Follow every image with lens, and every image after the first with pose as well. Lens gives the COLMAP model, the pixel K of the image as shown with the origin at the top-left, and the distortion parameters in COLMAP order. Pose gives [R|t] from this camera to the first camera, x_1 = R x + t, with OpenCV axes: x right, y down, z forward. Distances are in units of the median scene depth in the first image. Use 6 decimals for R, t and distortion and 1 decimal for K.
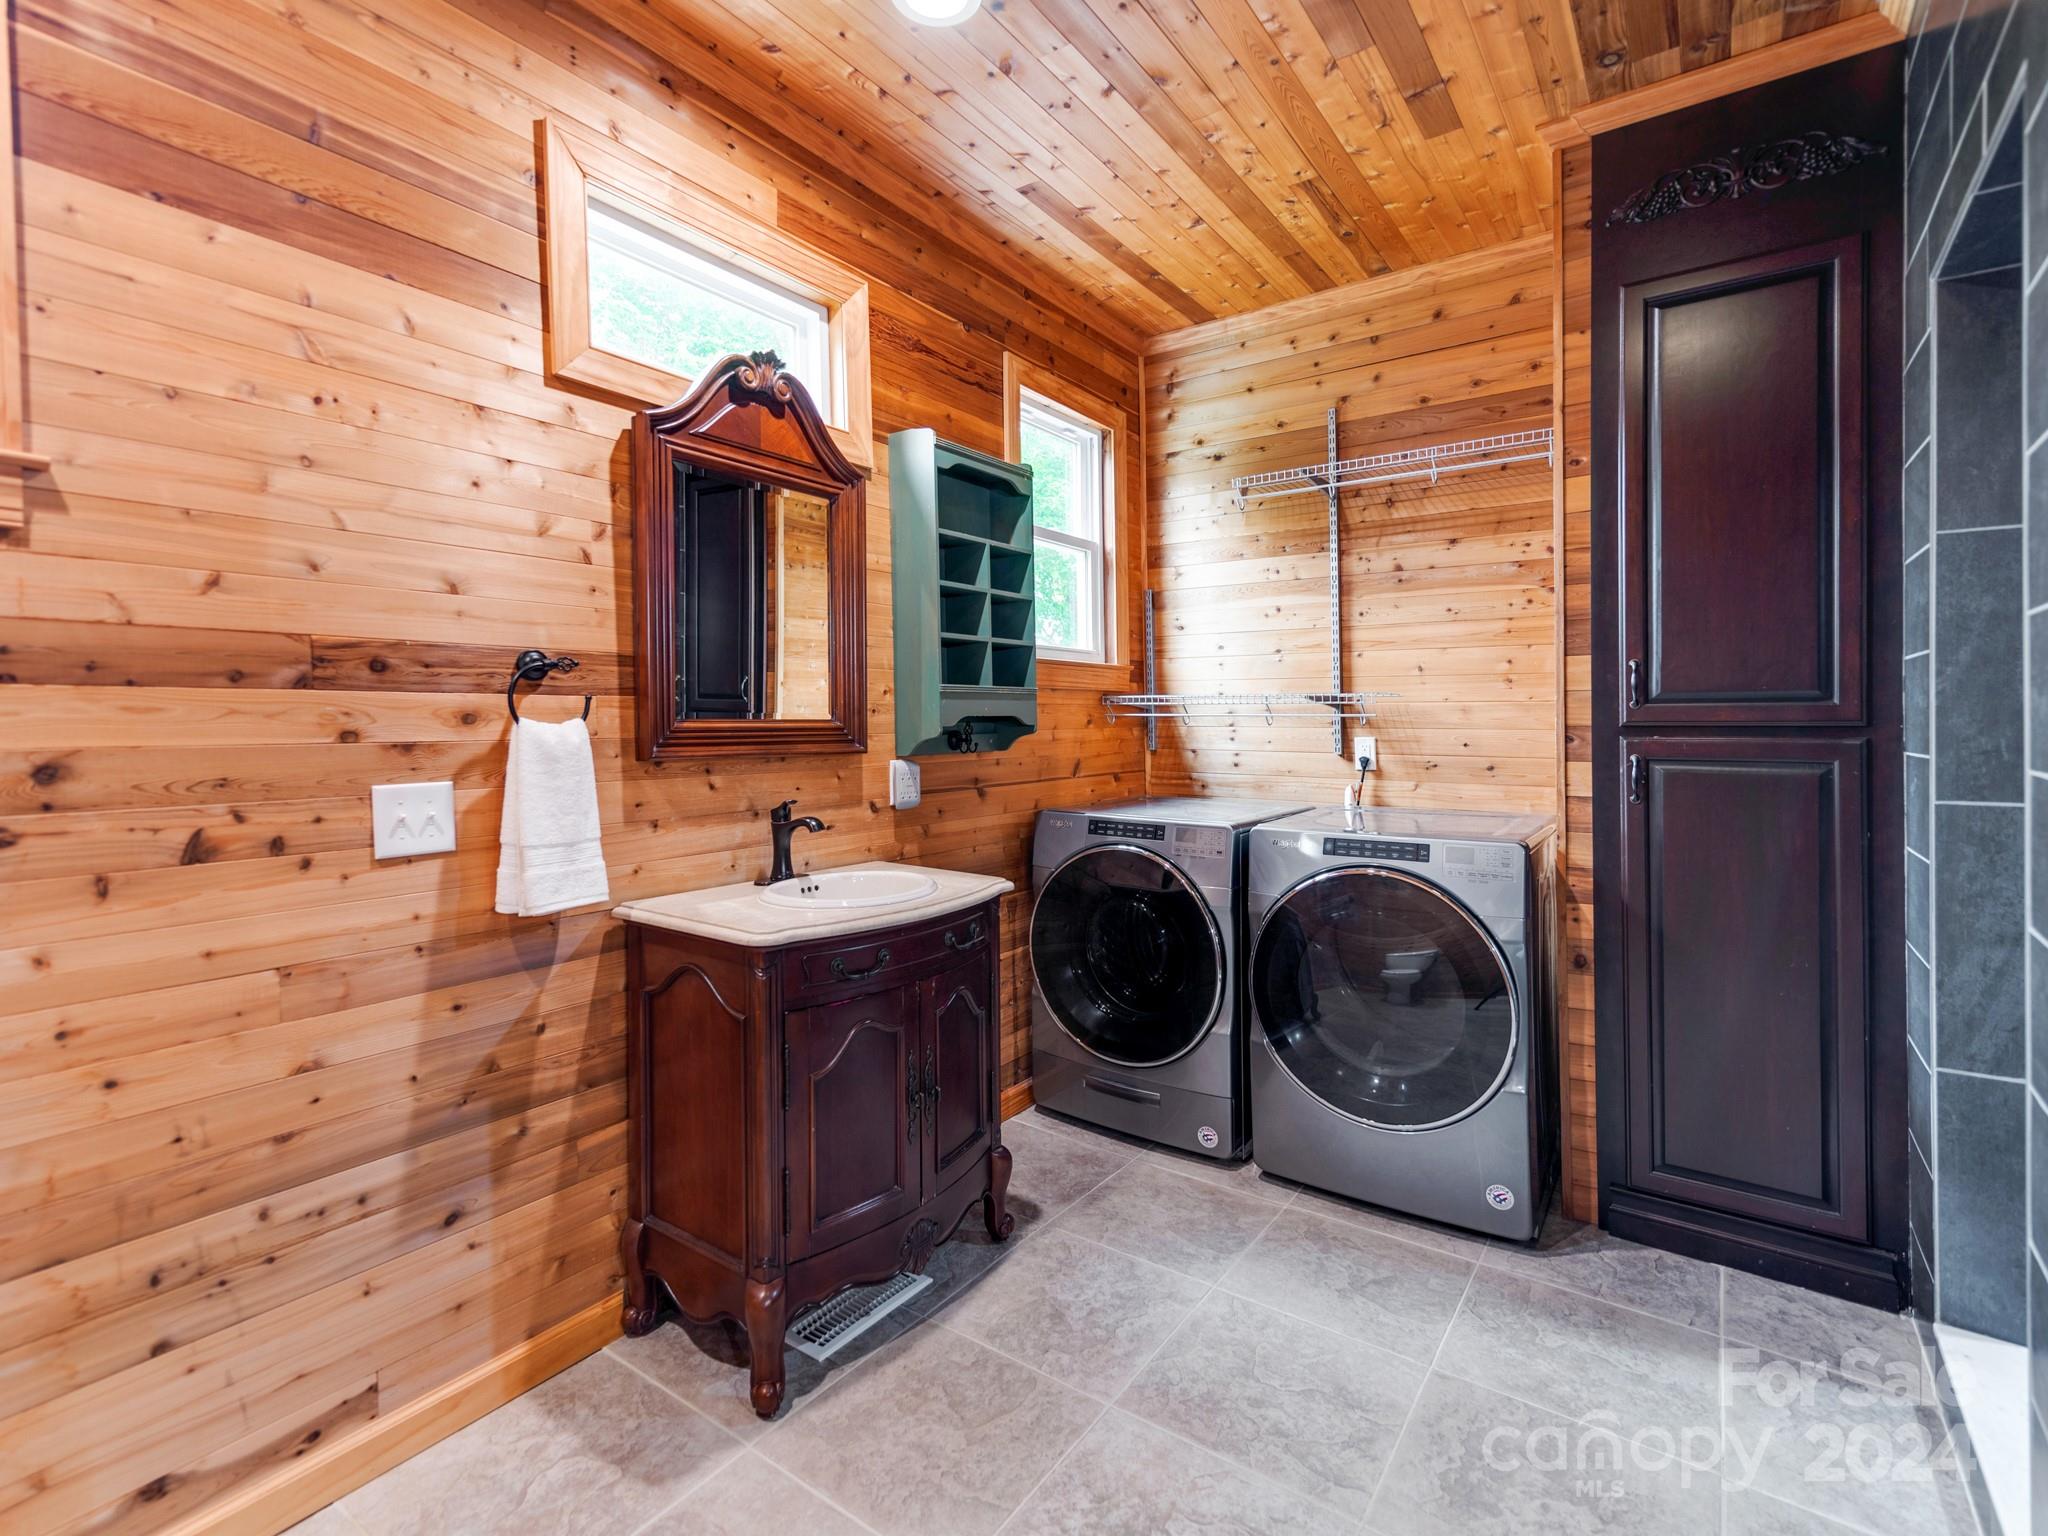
lens RADIAL K [[955.2, 0, 973.5], [0, 955.2, 730.4], [0, 0, 1]] dist [0.014002, -0.004322]
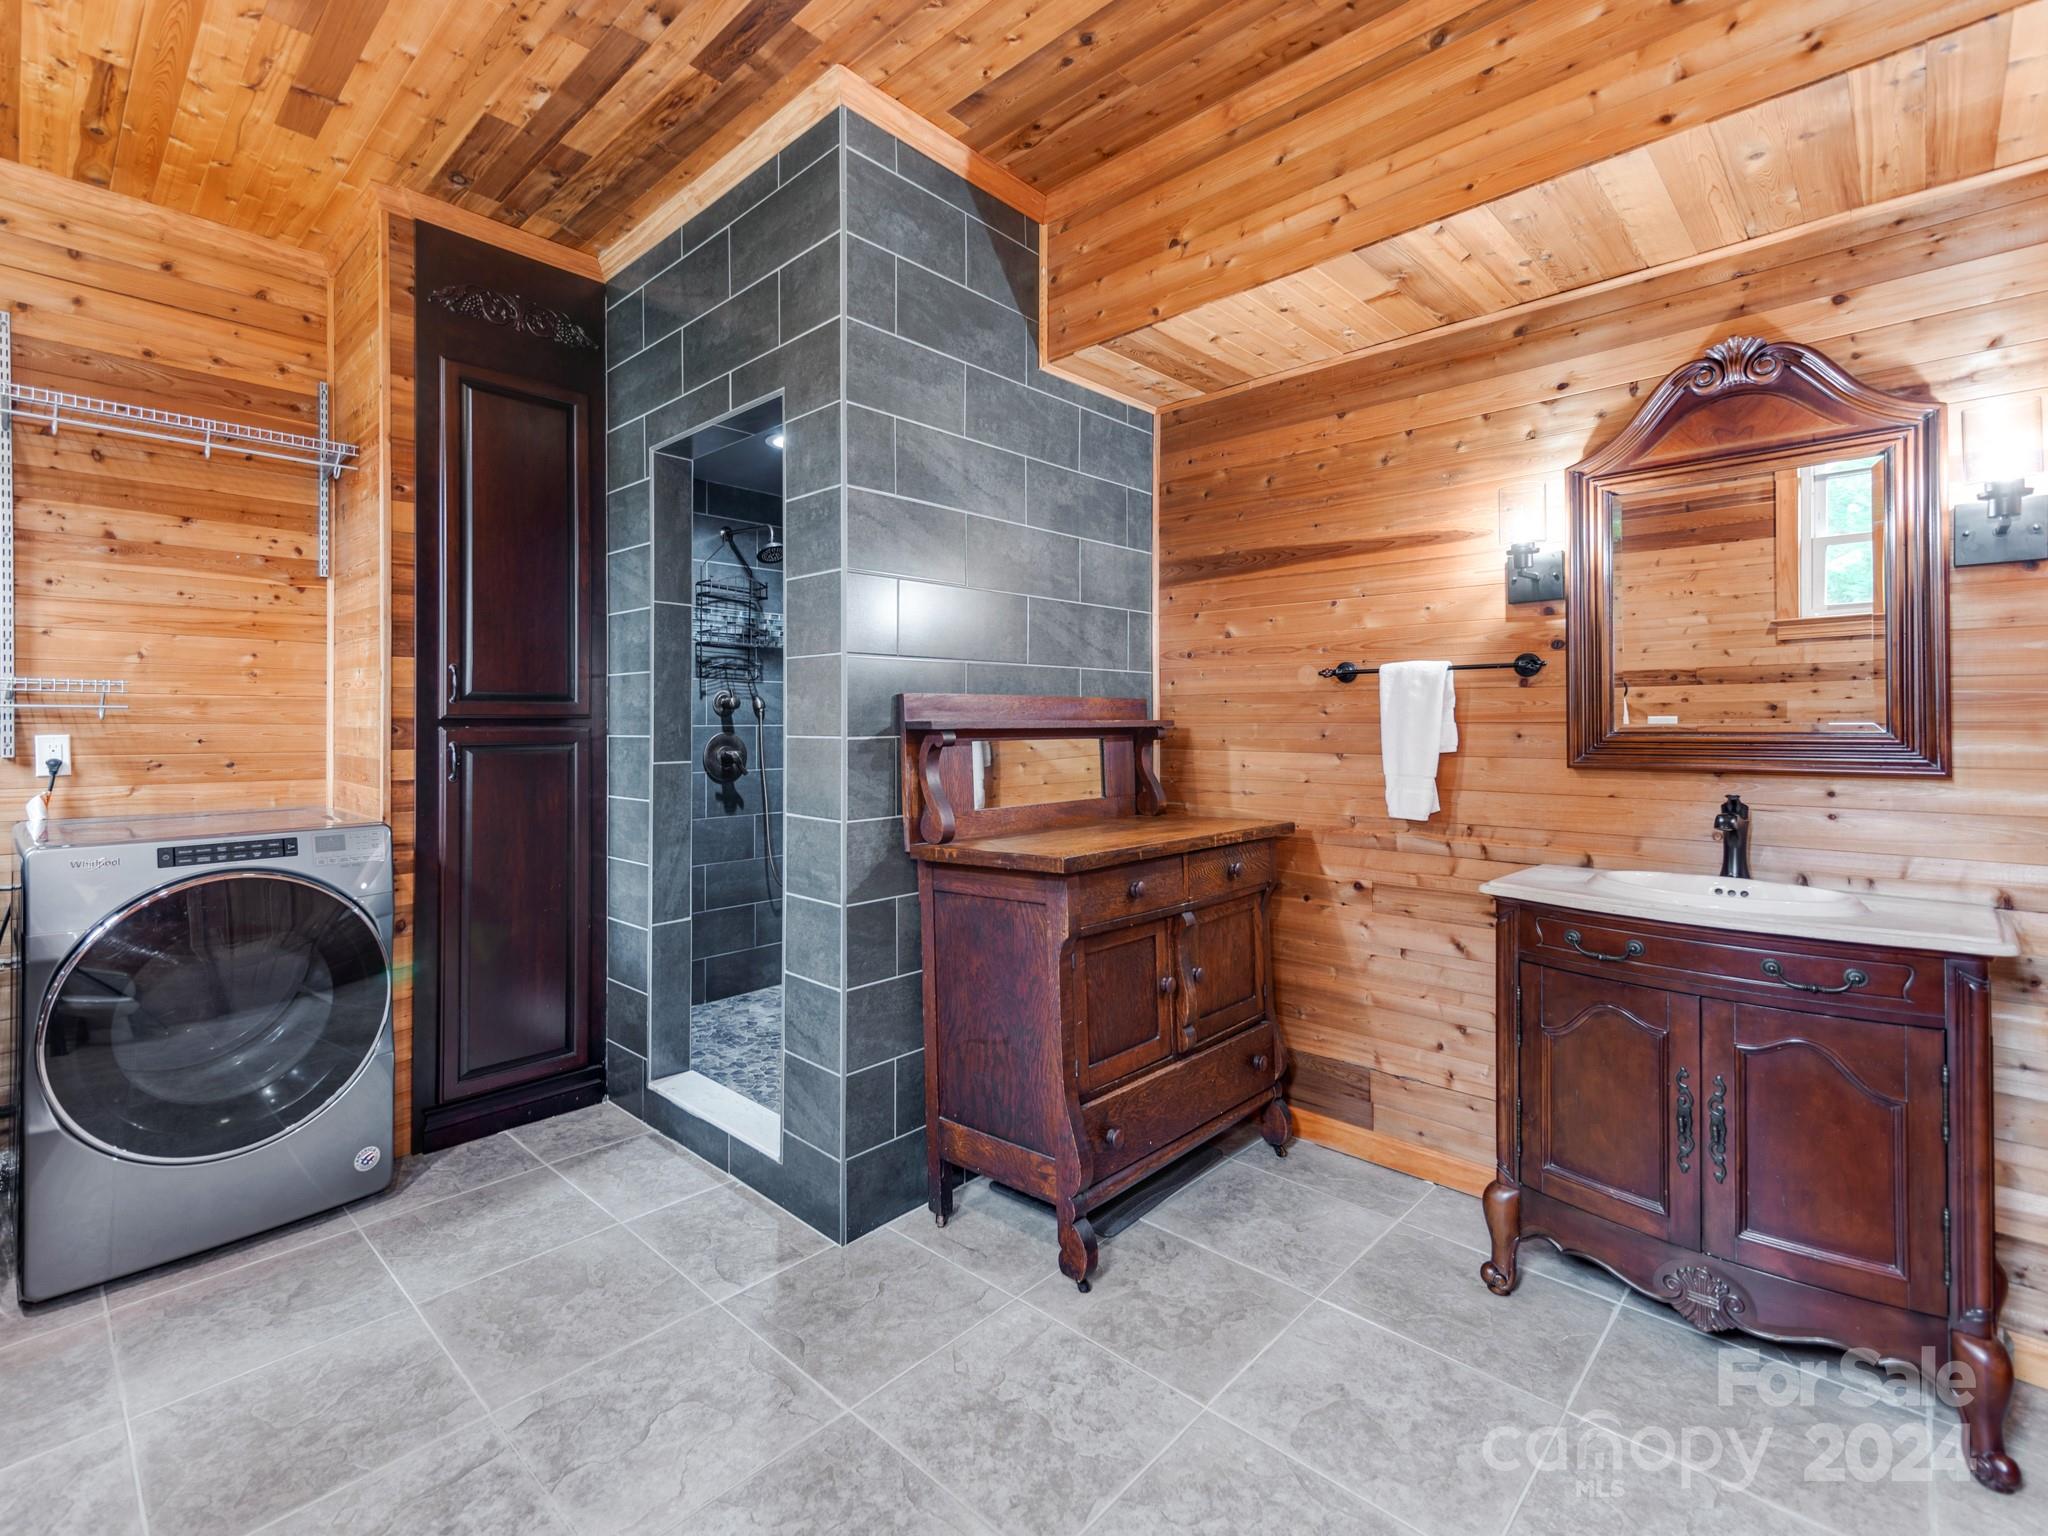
lens RADIAL K [[937.6, 0, 1015.2], [0, 937.6, 698.8], [0, 0, 1]] dist [-0.000755, -0.000985]
pose [[0.103104, 0.026580, 0.994315, -0.415544], [0.012294, 0.999532, -0.027995, 0.012557], [-0.994595, 0.015110, 0.102729, 0.164406]]
